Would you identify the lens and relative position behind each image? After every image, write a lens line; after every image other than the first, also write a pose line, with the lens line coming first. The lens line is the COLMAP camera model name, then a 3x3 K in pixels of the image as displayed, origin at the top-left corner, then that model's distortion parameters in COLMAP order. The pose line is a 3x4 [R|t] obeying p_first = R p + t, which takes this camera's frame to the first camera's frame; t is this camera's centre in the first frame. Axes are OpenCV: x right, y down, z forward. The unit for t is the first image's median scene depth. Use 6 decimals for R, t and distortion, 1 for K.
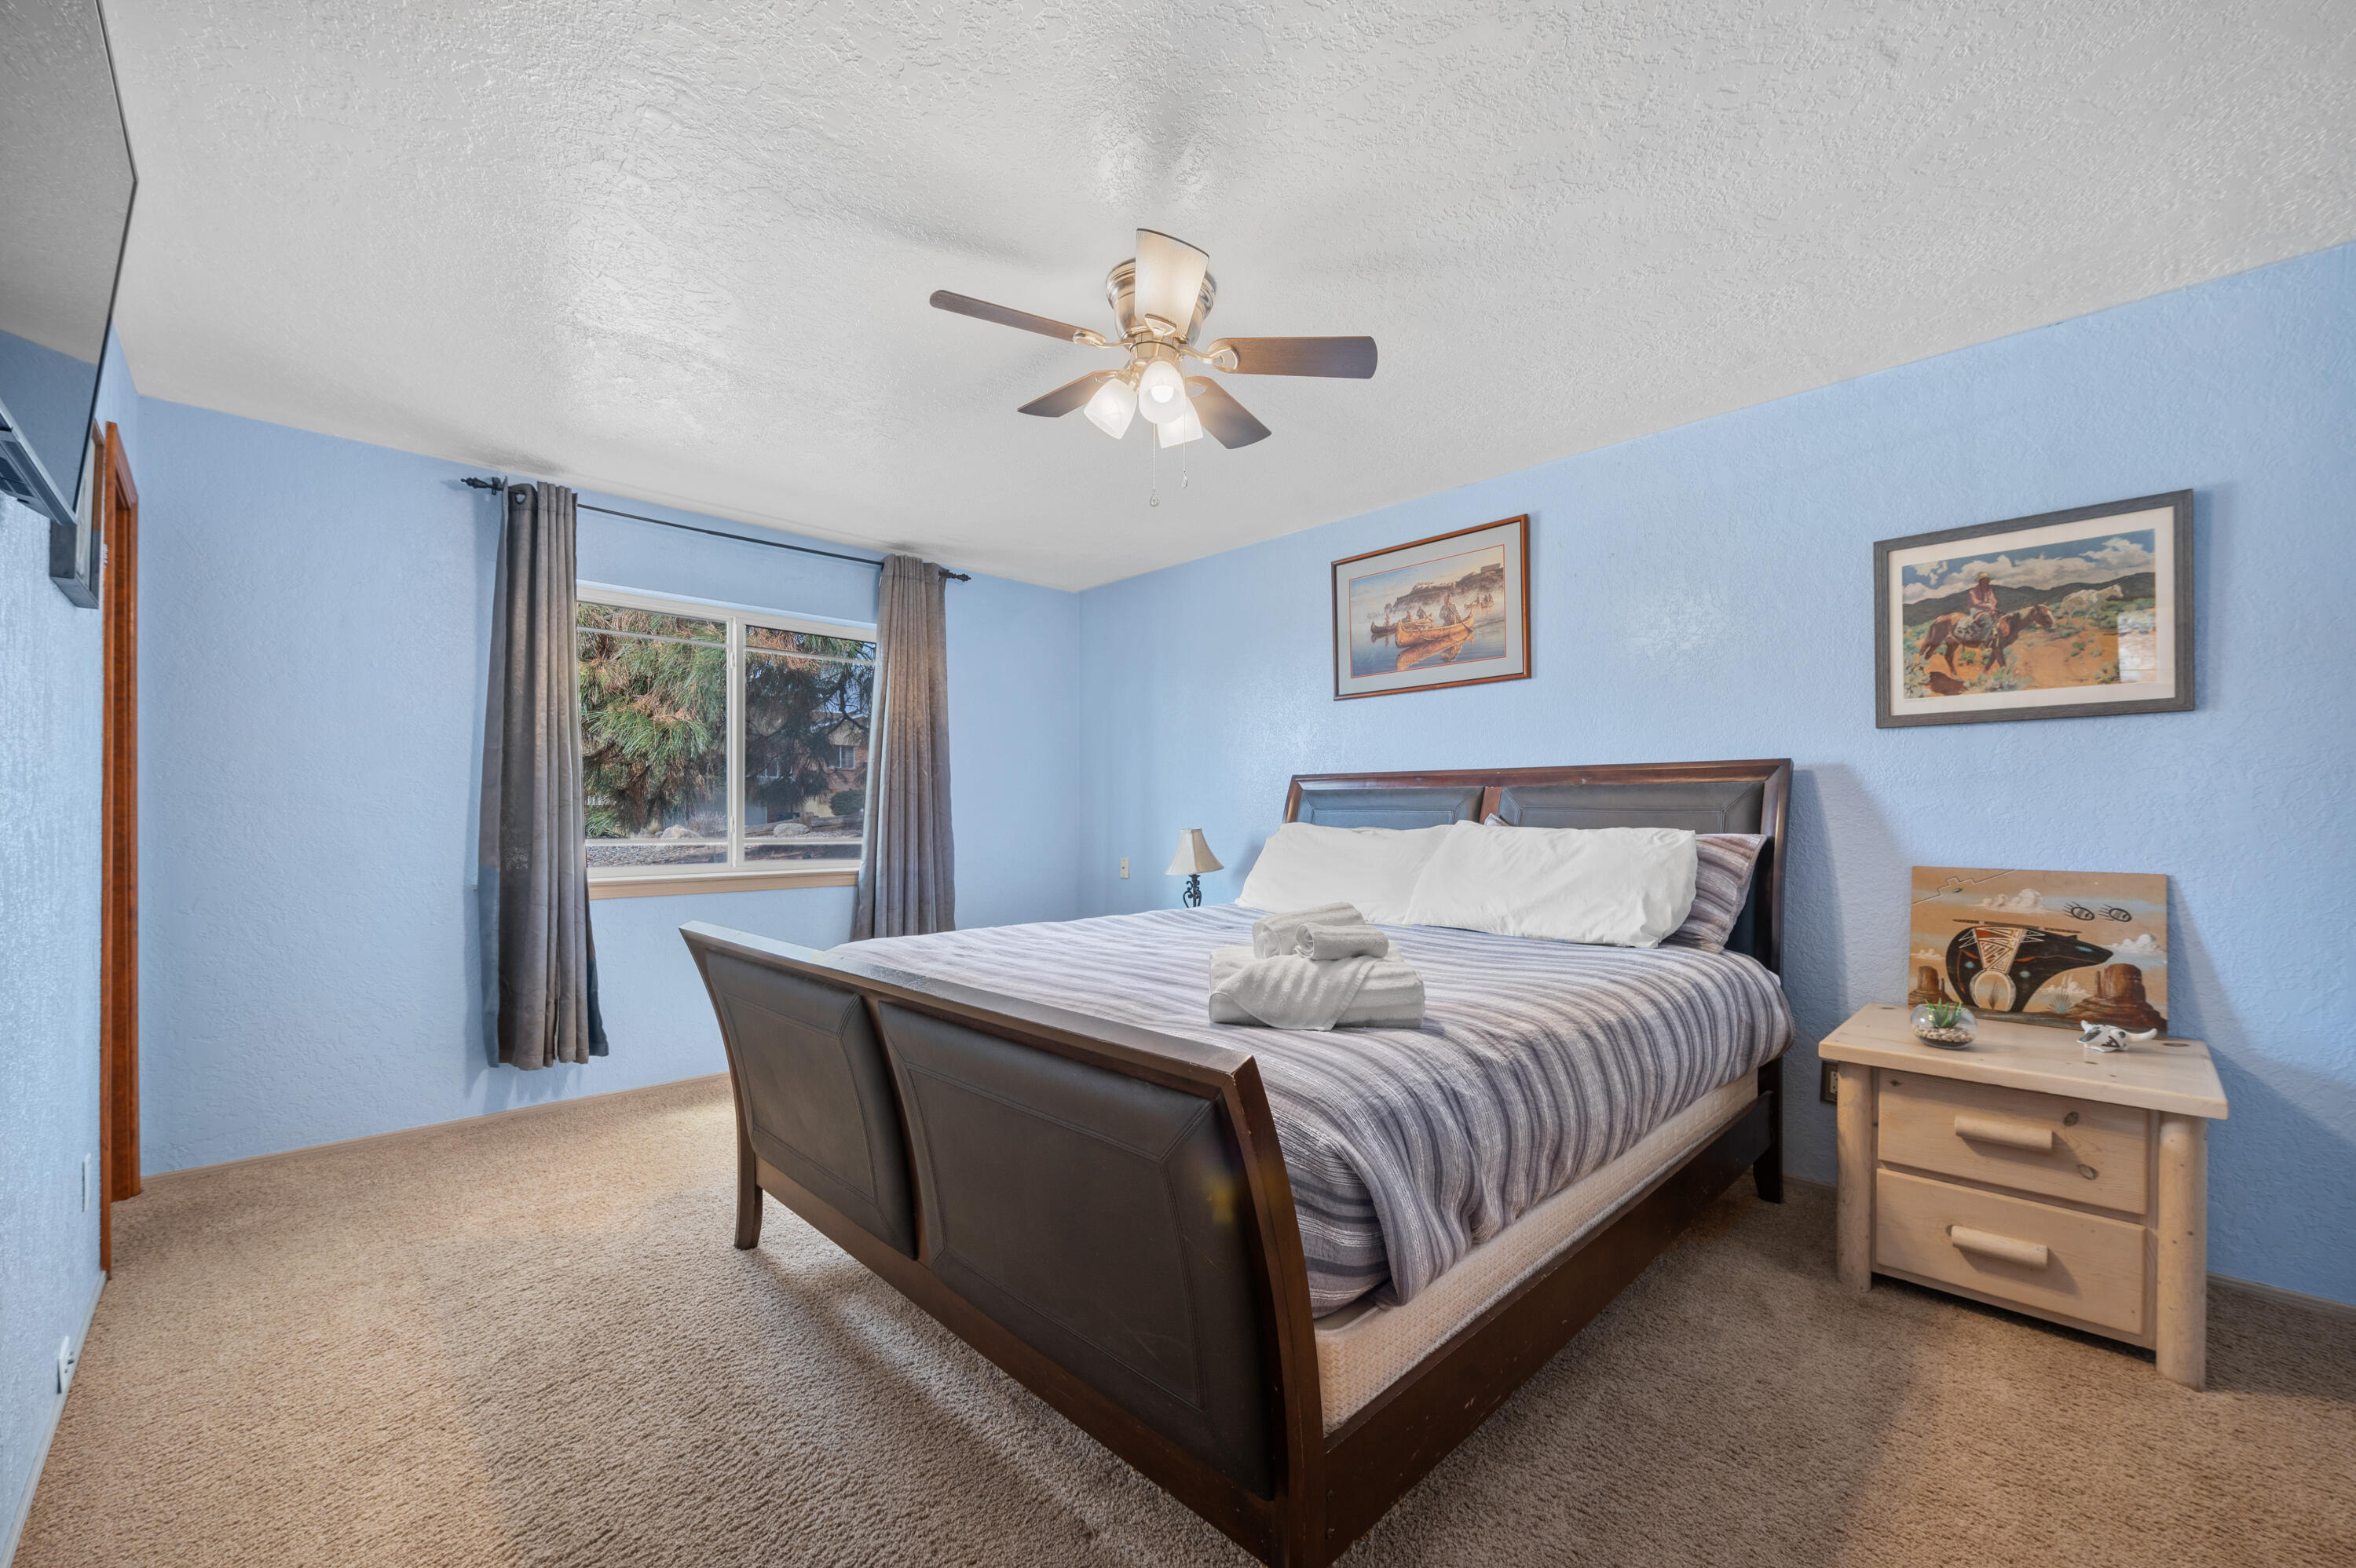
lens RADIAL K [[949.4, 0, 1173.7], [0, 949.4, 798.5], [0, 0, 1]] dist [-0.012295, -0.001090]
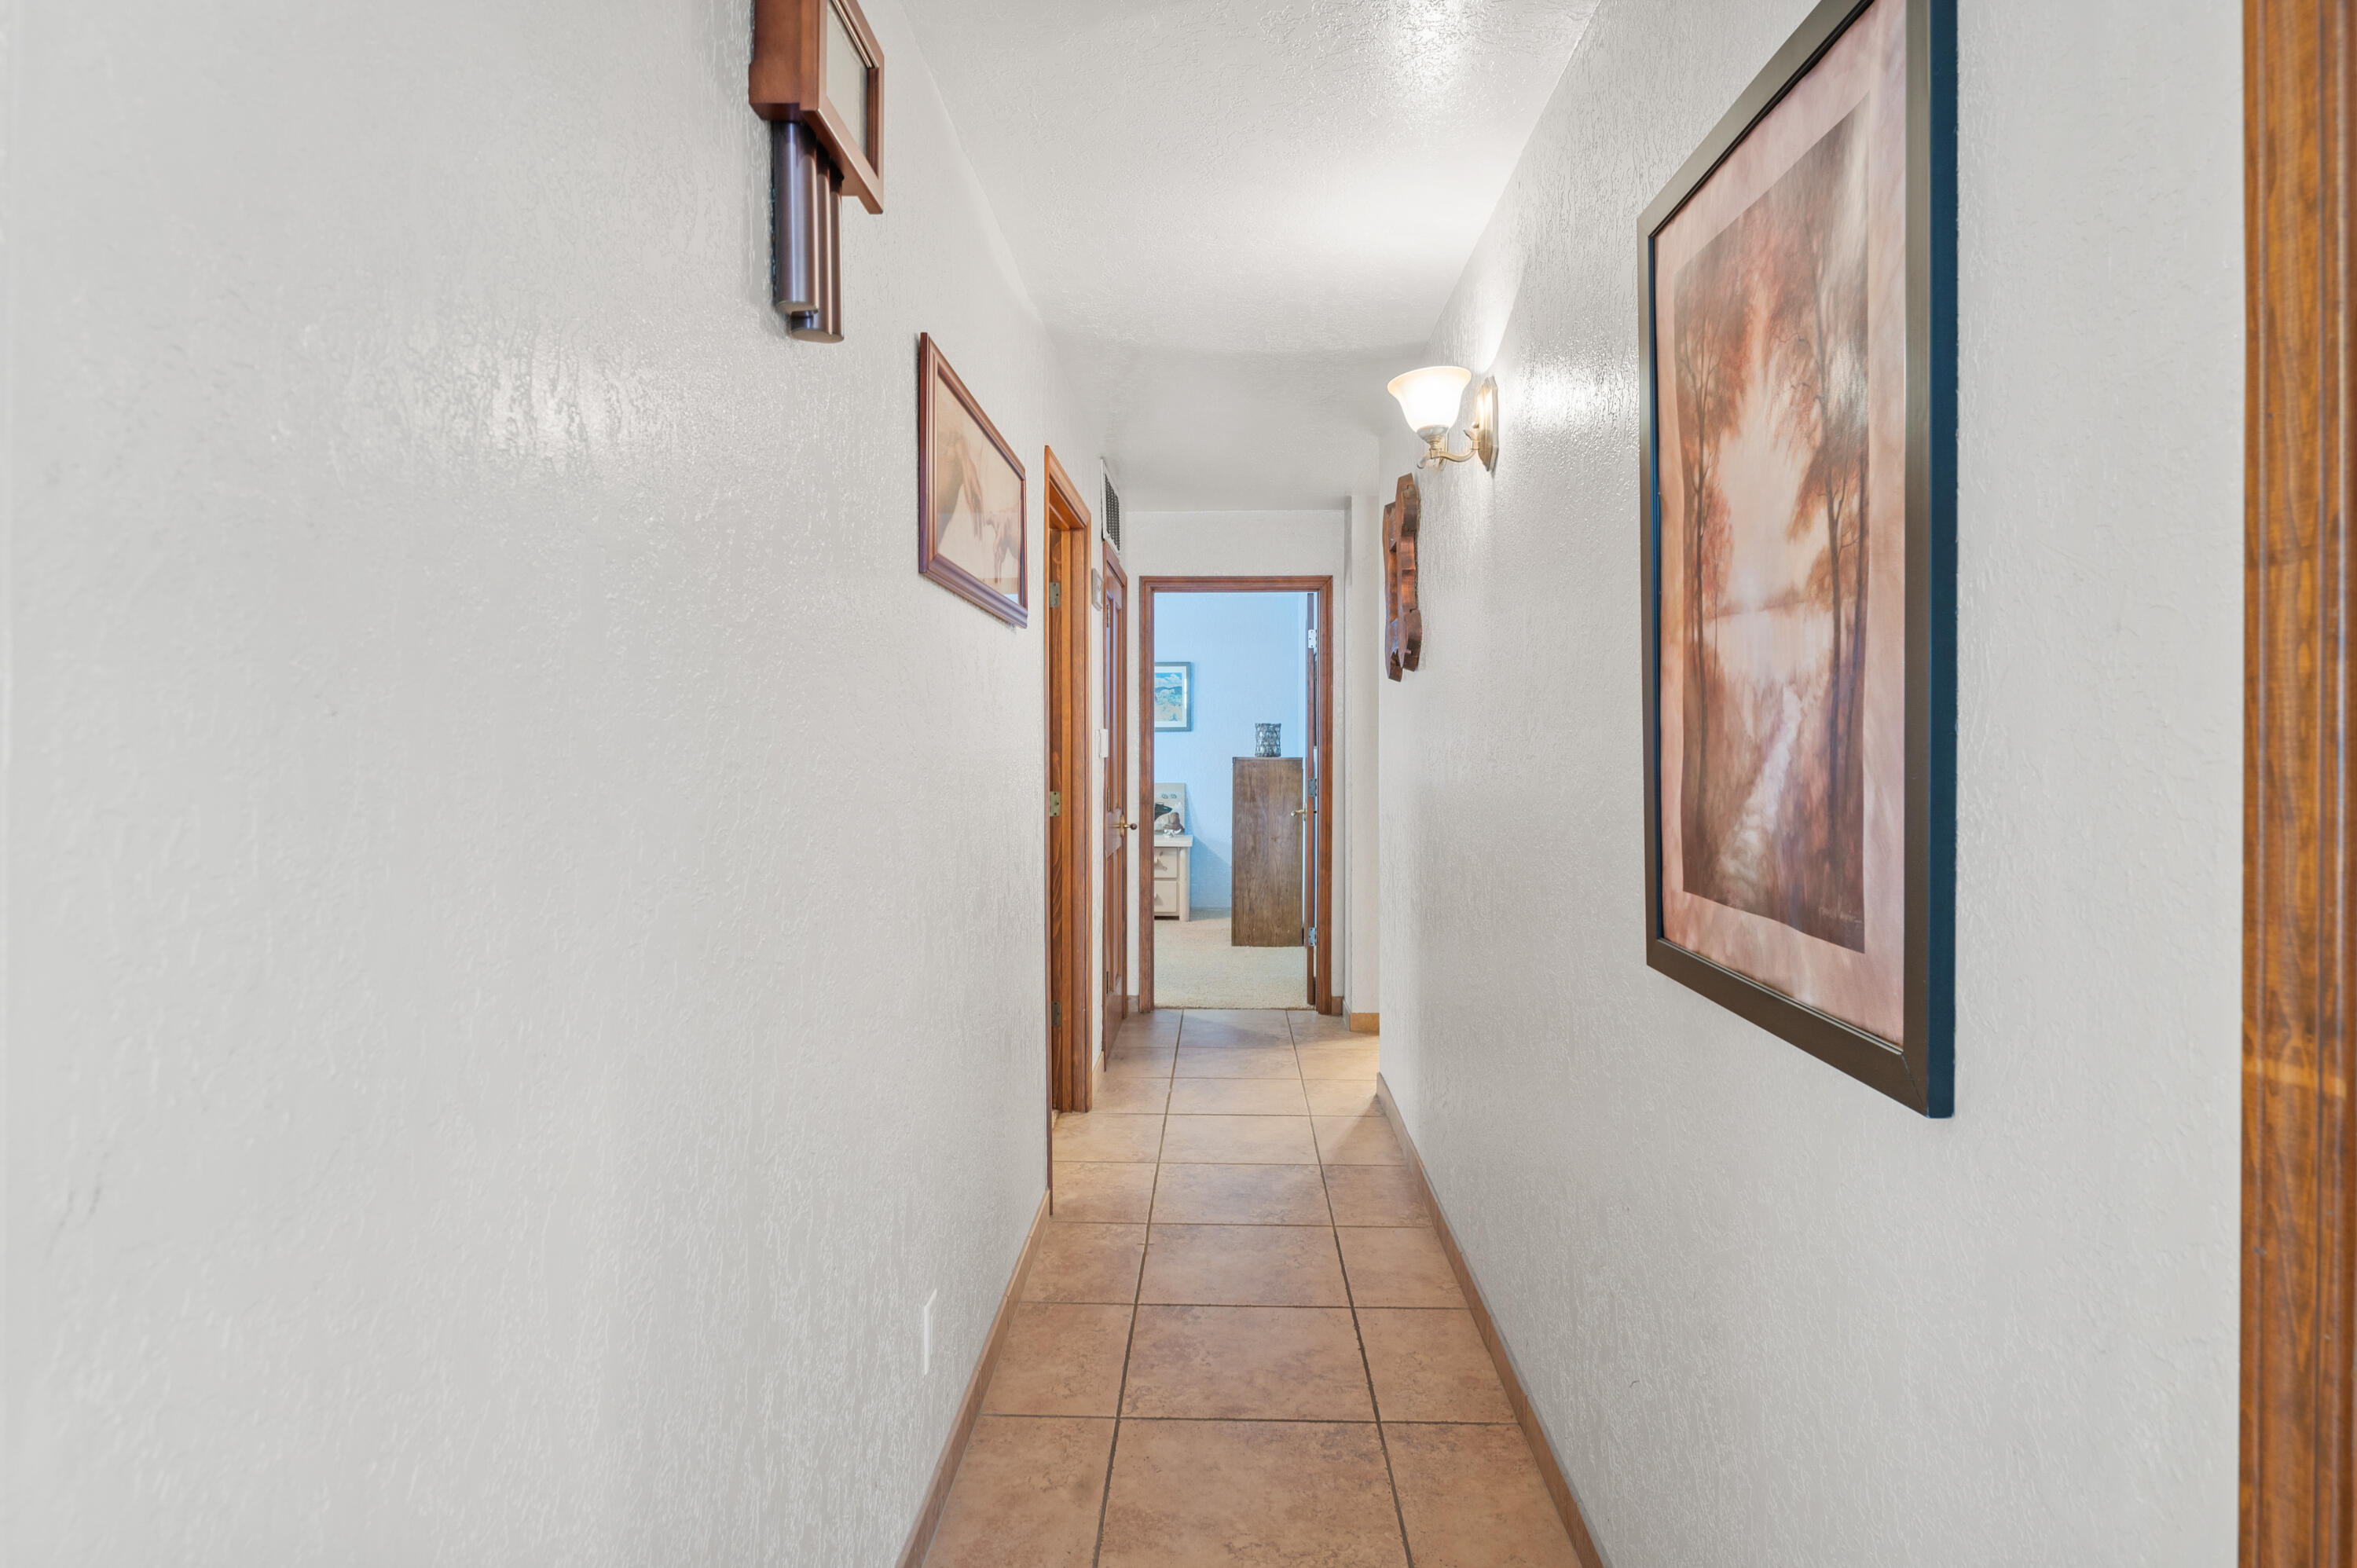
lens RADIAL K [[1223.6, 0, 1179.1], [0, 1223.6, 772.4], [0, 0, 1]] dist [-0.001445, -0.000086]
pose [[0.727000, -0.005651, 0.686614, -1.781145], [-0.000805, 0.999958, 0.009081, 0.010217], [-0.686637, -0.007154, 0.726965, -1.982304]]
